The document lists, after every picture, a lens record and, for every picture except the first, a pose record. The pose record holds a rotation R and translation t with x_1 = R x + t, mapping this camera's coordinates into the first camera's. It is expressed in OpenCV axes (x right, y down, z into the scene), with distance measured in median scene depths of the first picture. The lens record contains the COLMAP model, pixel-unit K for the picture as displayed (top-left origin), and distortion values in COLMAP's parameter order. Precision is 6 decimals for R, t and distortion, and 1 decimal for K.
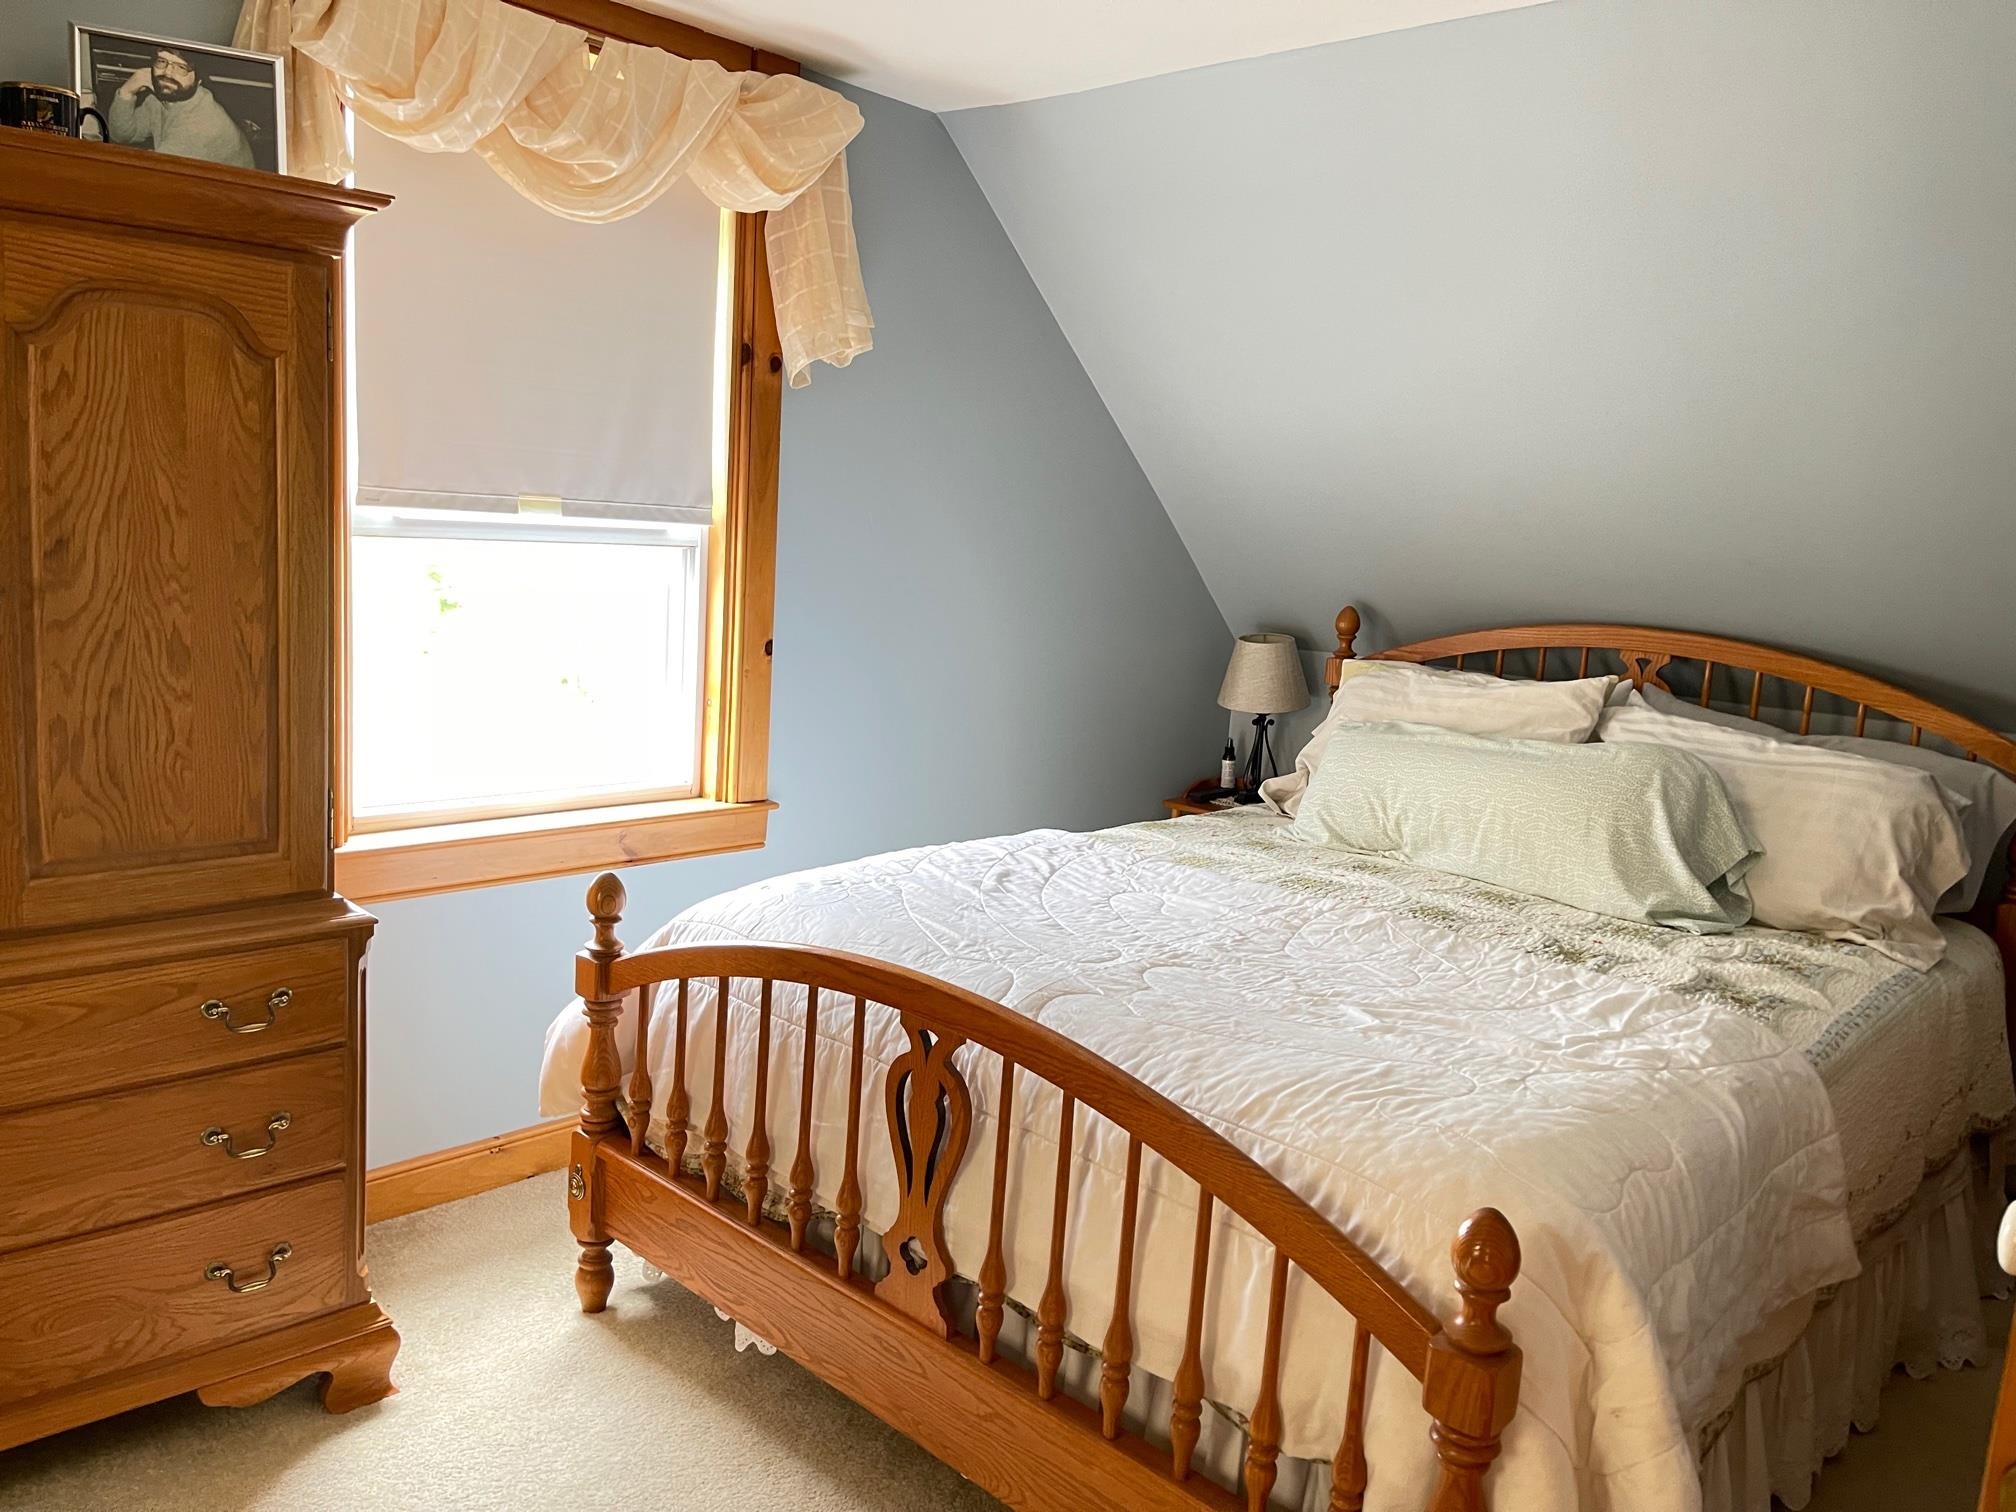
lens RADIAL K [[1543.2, 0, 1008.0], [0, 1543.2, 756.0], [0, 0, 1]] dist [0.082099, -0.138560]
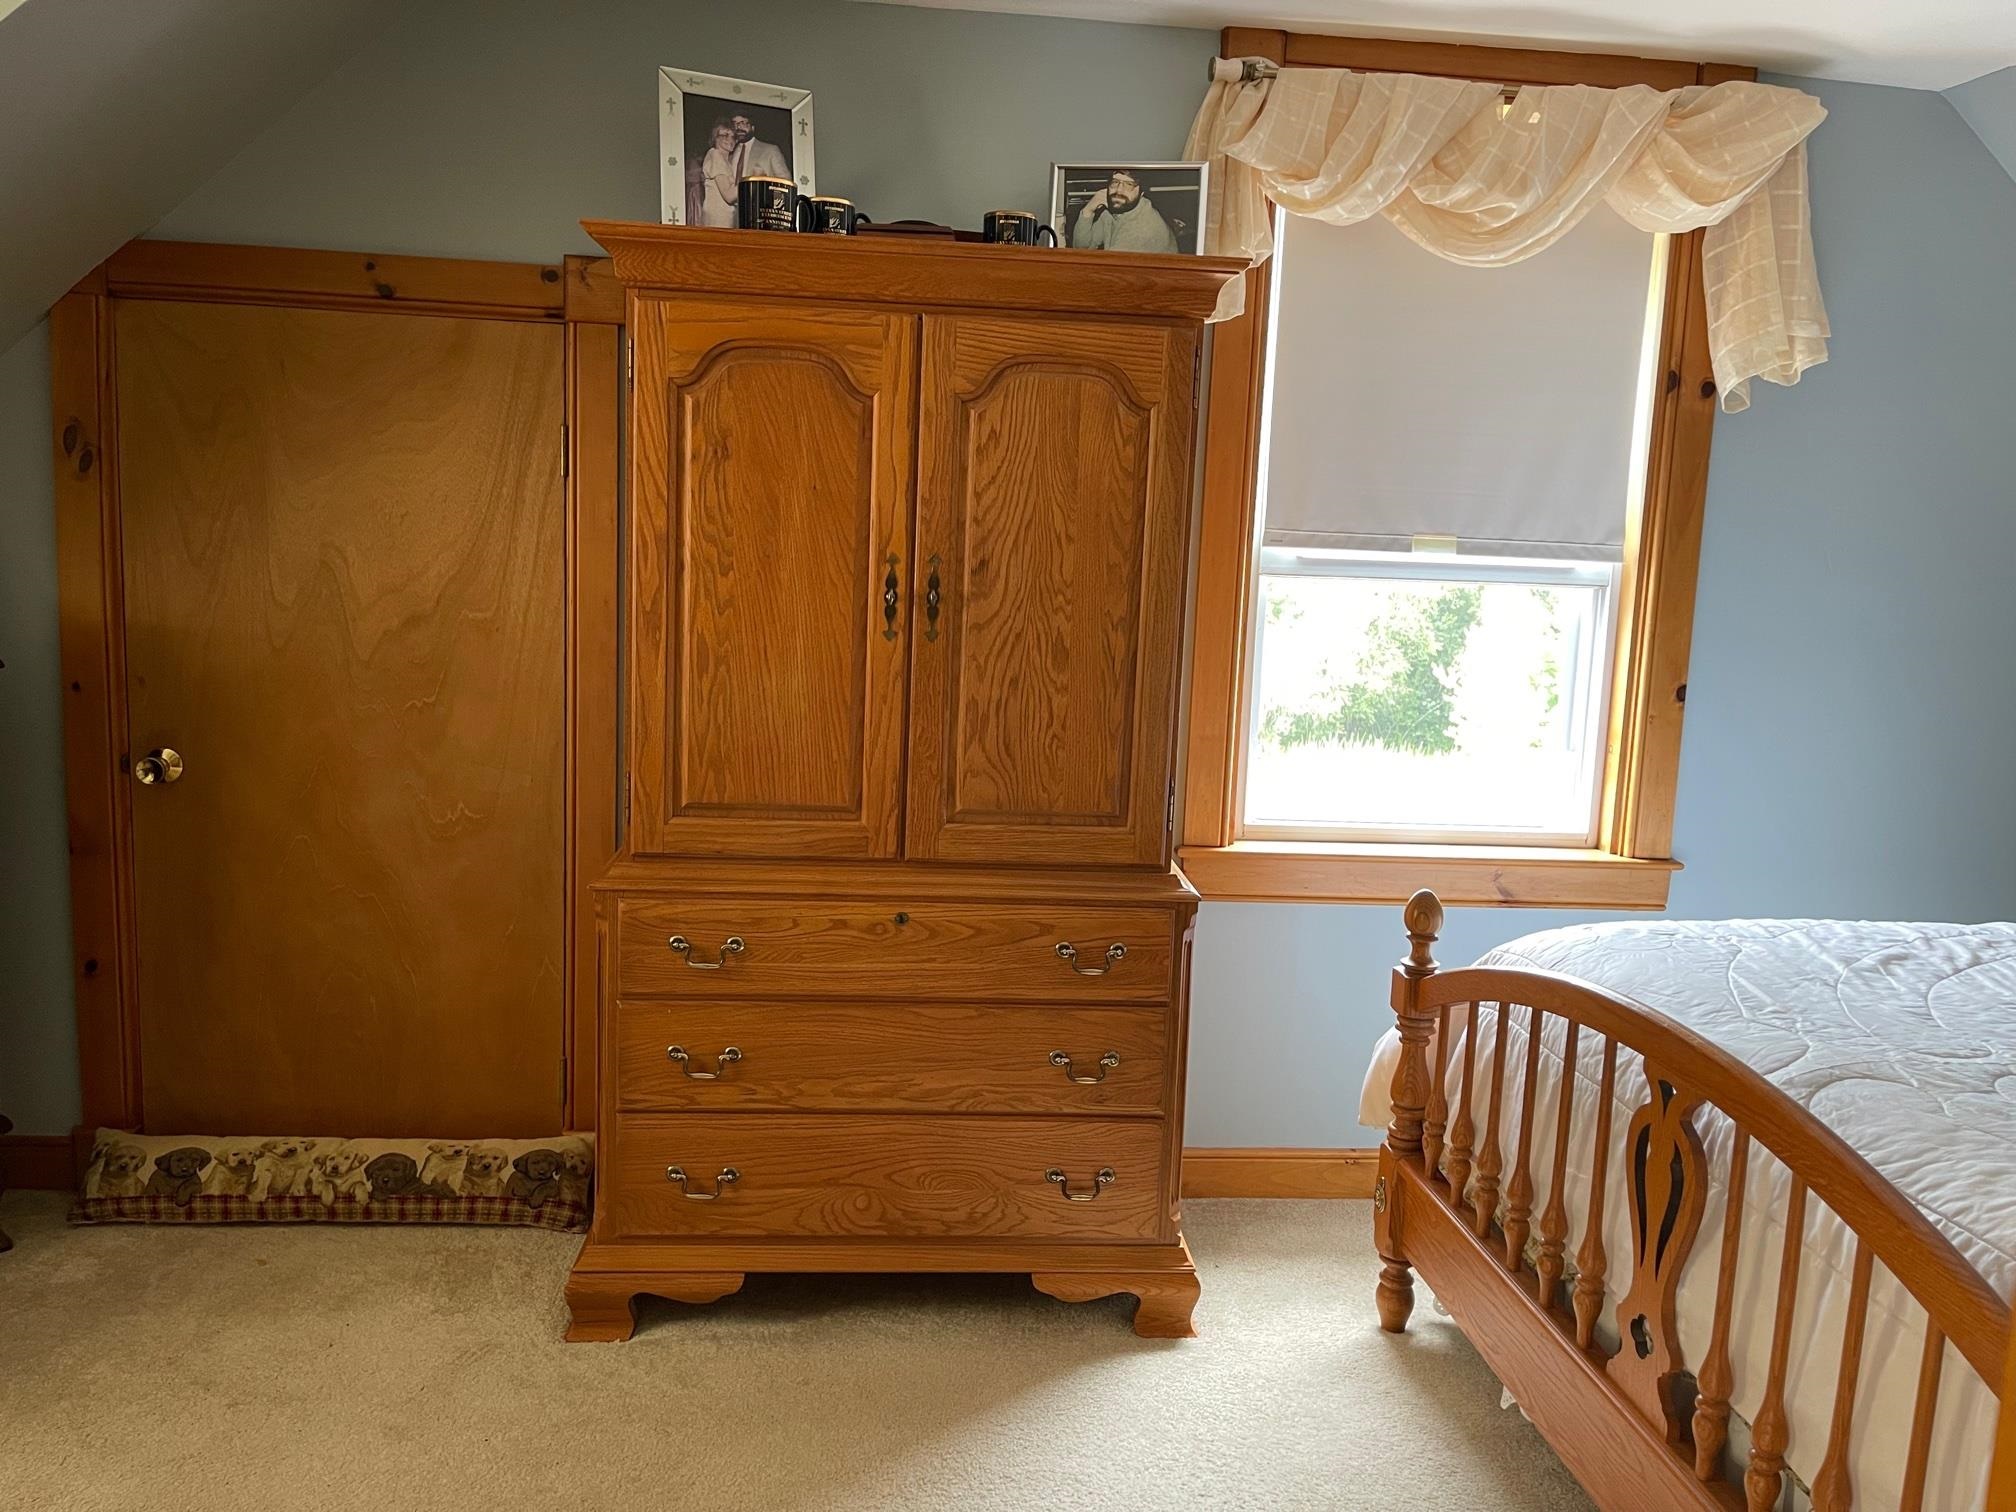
lens RADIAL K [[1546.2, 0, 1008.0], [0, 1546.2, 756.0], [0, 0, 1]] dist [0.057583, -0.077044]
pose [[0.748216, 0.051832, -0.661428, 0.226715], [-0.099966, 0.994369, -0.035160, 0.056215], [0.655881, 0.092427, 0.749184, 0.060040]]
